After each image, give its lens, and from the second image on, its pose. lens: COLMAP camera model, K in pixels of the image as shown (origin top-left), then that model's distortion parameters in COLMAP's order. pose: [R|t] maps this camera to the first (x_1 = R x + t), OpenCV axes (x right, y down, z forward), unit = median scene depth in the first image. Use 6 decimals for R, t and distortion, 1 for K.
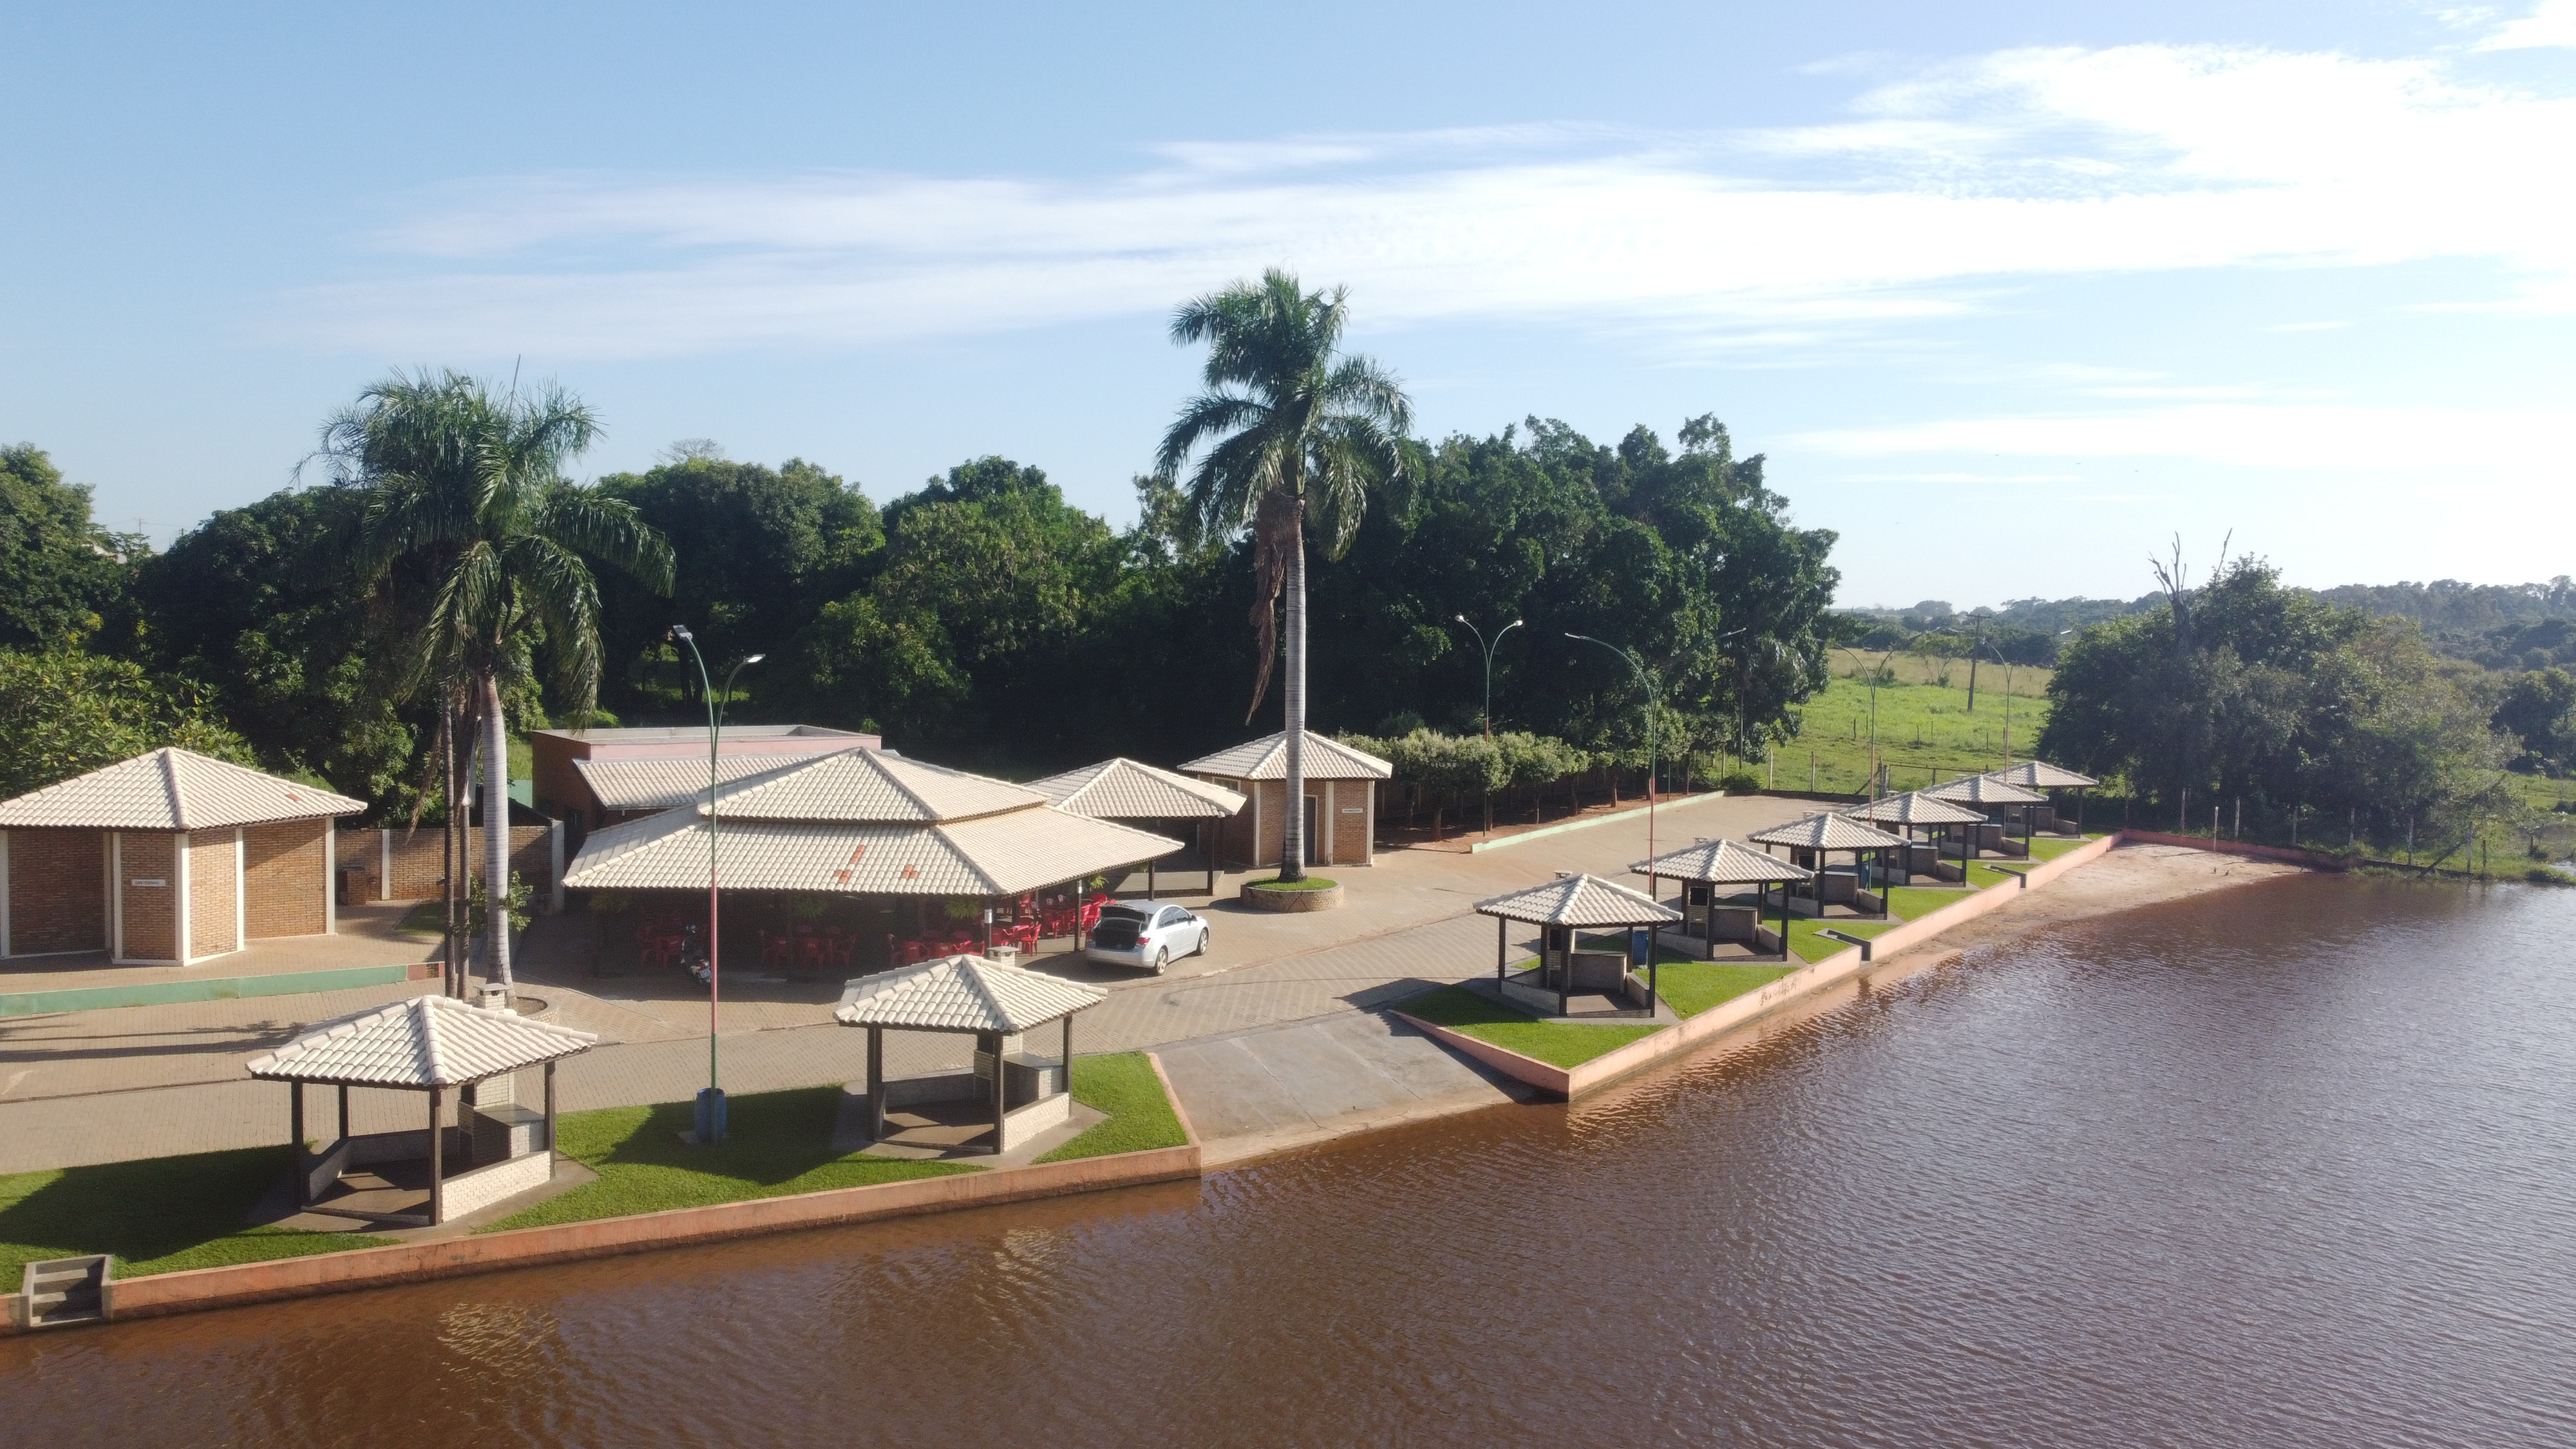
lens RADIAL K [[1928.5, 0, 1302.4], [0, 1928.5, 712.0], [0, 0, 1]] dist [-0.034013, 0.007483]
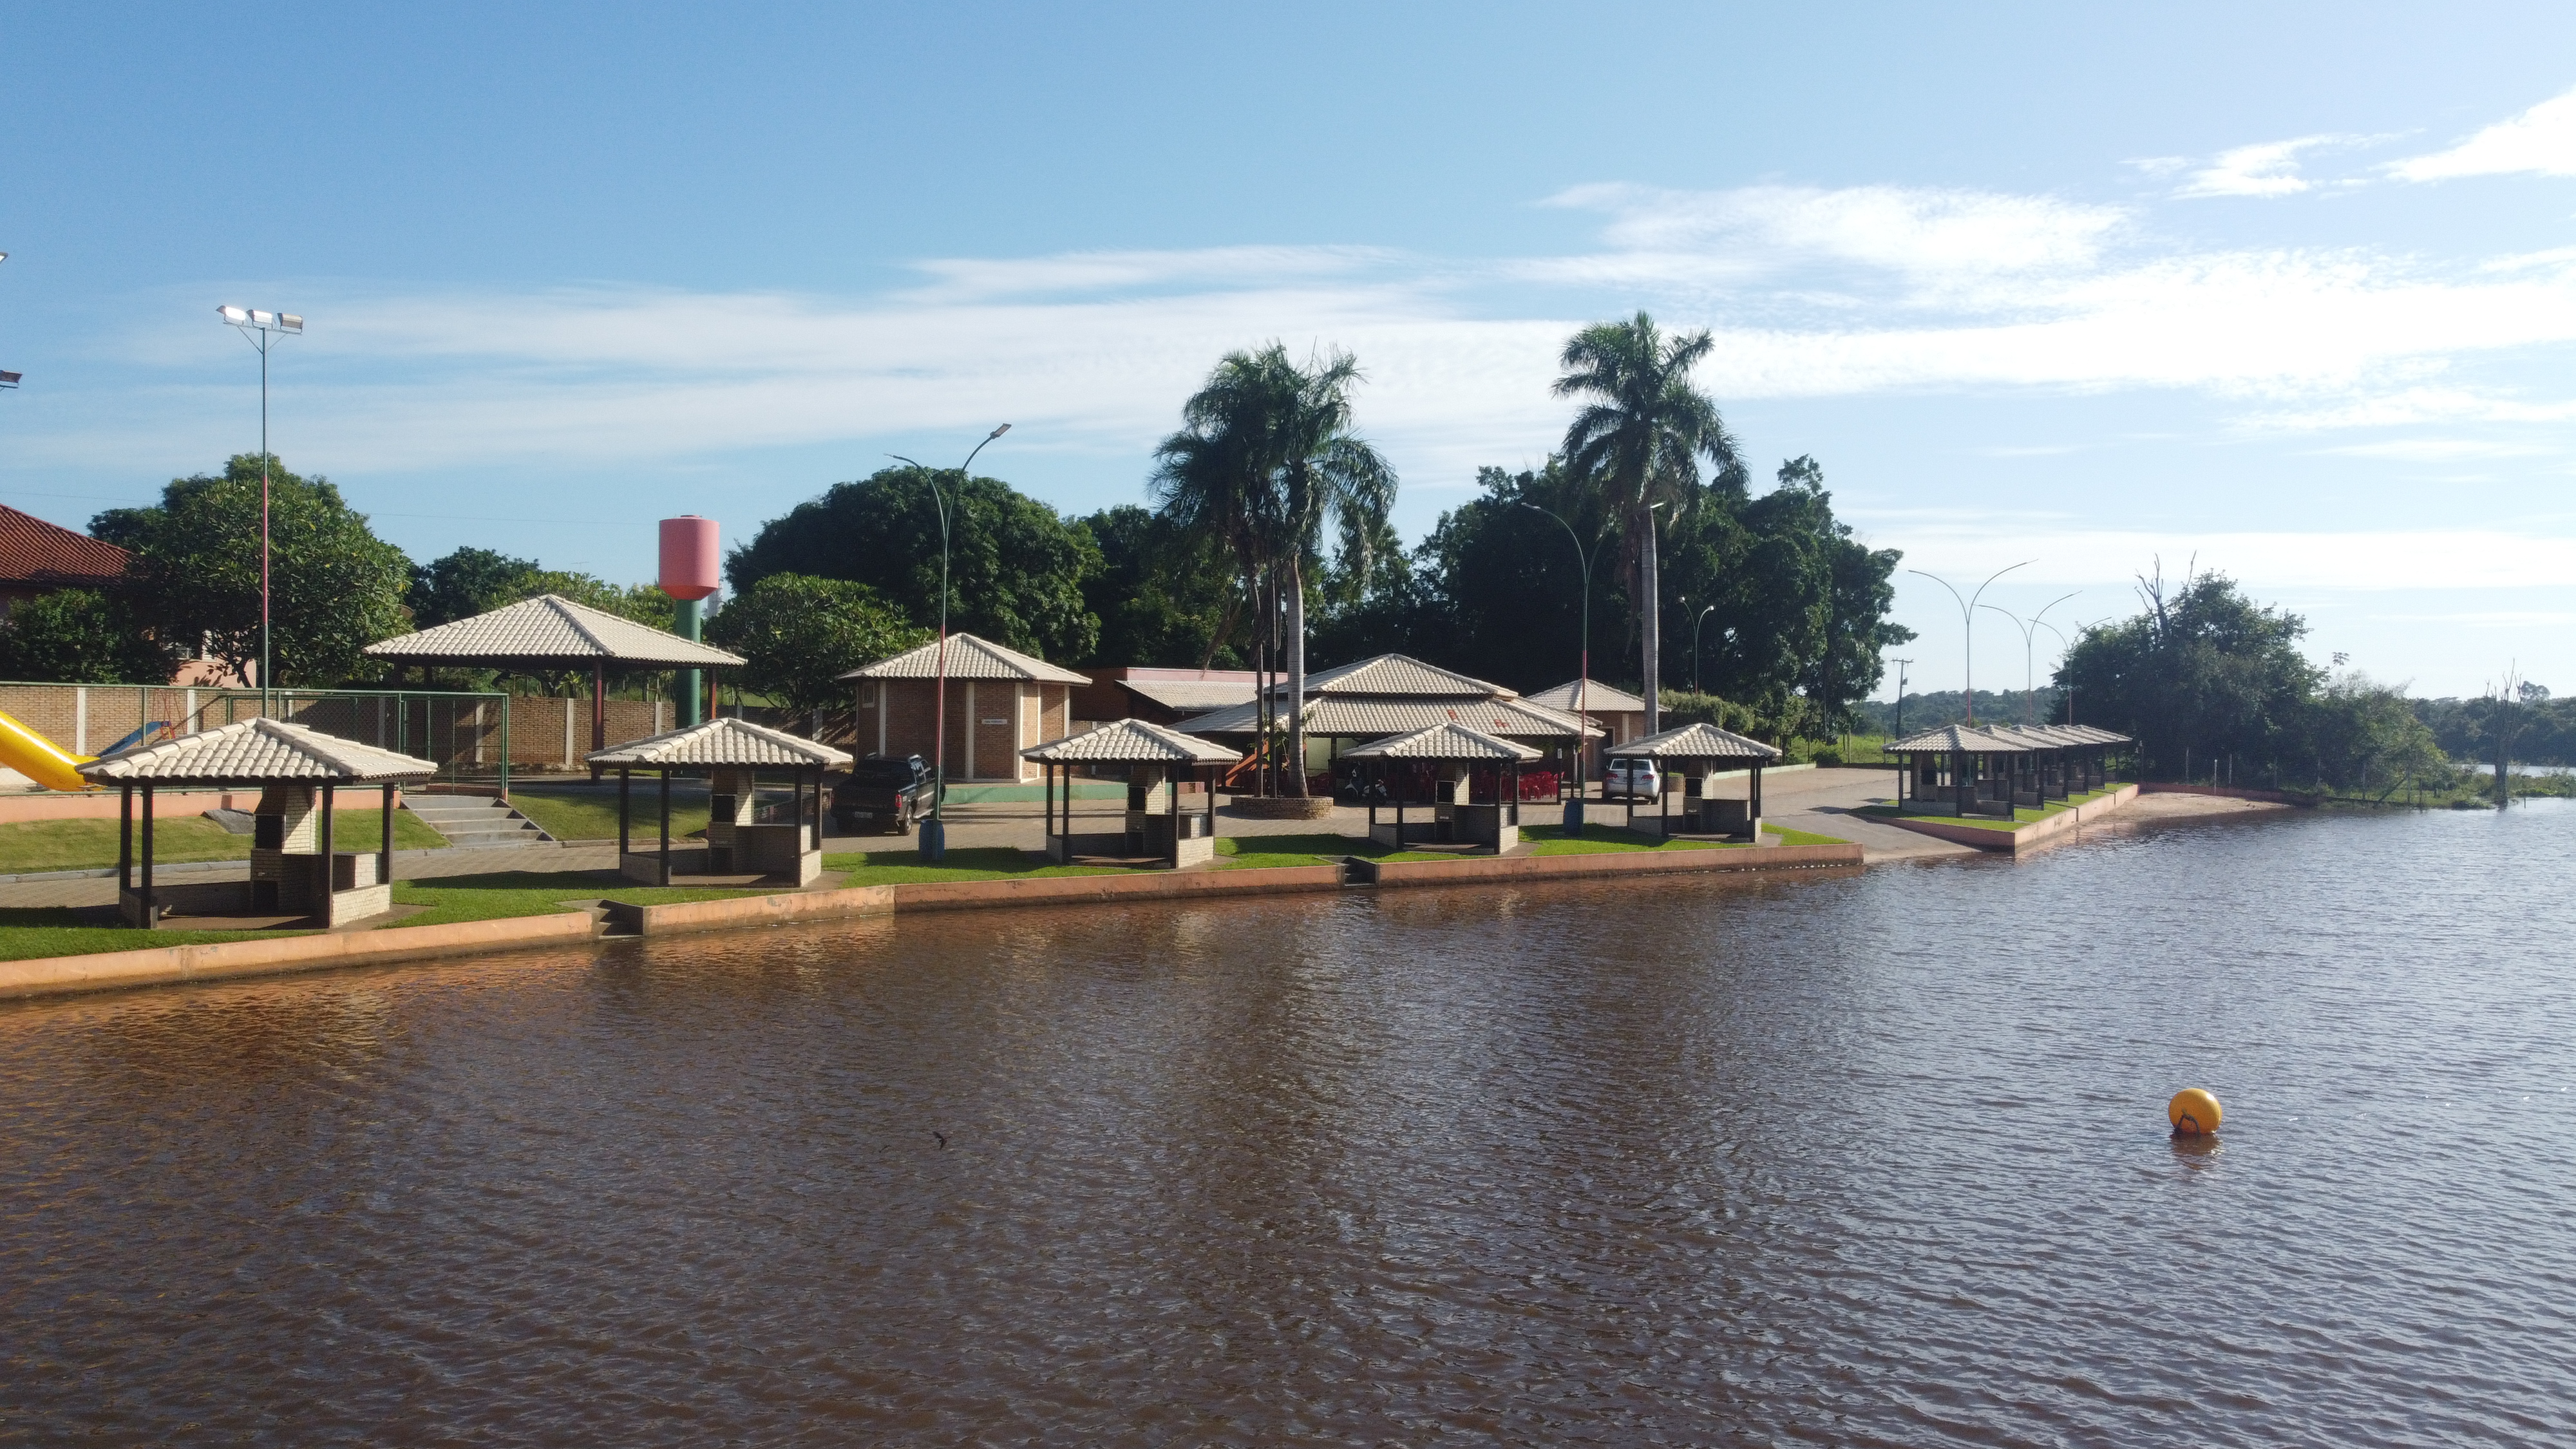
lens RADIAL K [[1928.5, 0, 1296.5], [0, 1928.5, 715.2], [0, 0, 1]] dist [-0.034013, 0.007483]
pose [[0.993221, -0.008436, 0.115934, -0.272972], [0.015300, 0.998174, -0.058443, 0.083707], [-0.115229, 0.059820, 0.991536, -0.191565]]
